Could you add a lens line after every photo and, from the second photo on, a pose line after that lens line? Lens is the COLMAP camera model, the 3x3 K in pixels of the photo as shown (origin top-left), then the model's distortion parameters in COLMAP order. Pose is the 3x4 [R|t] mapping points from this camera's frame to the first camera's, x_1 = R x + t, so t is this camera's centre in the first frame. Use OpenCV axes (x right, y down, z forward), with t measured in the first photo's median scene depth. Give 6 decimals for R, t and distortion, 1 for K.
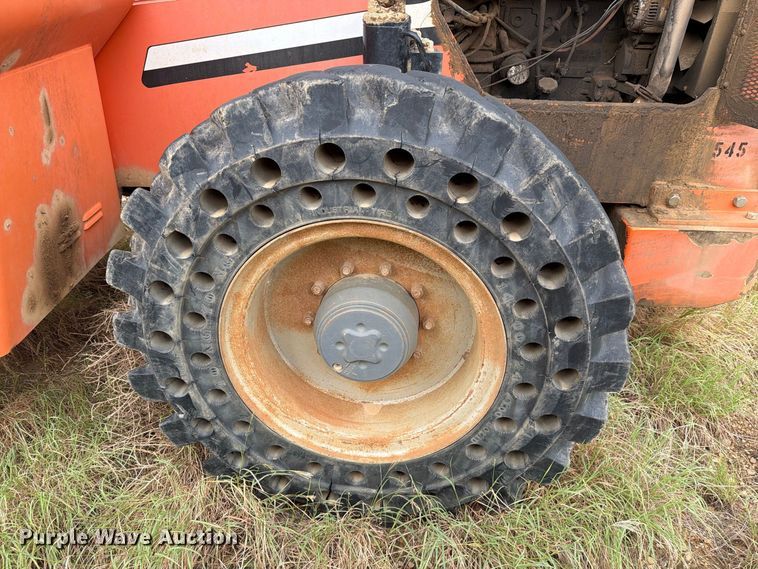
lens RADIAL K [[560.1, 0, 391.2], [0, 560.1, 283.6], [0, 0, 1]] dist [0.039425, -0.034727]
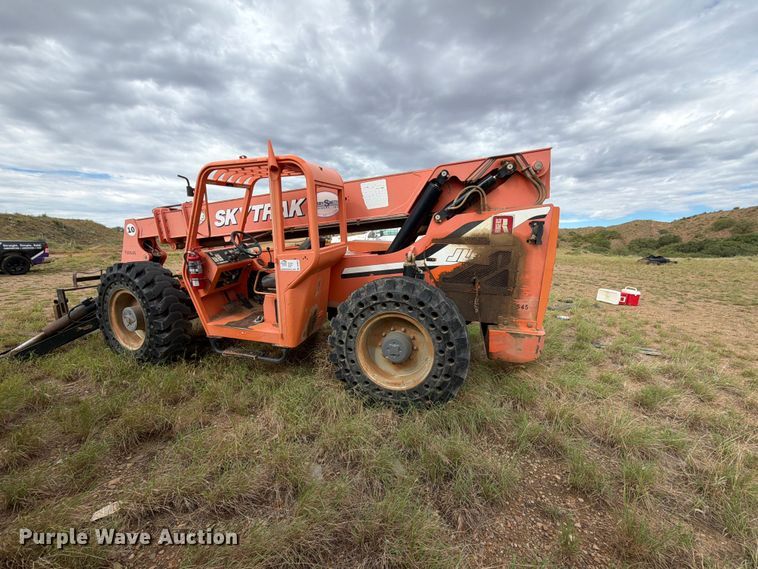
lens RADIAL K [[303.9, 0, 378.3], [0, 303.9, 287.5], [0, 0, 1]] dist [0.000860, 0.000085]
pose [[0.980208, 0.052492, -0.190884, 0.211766], [-0.110092, 0.945898, -0.305215, 0.366586], [0.164536, 0.320189, 0.932956, -1.013995]]
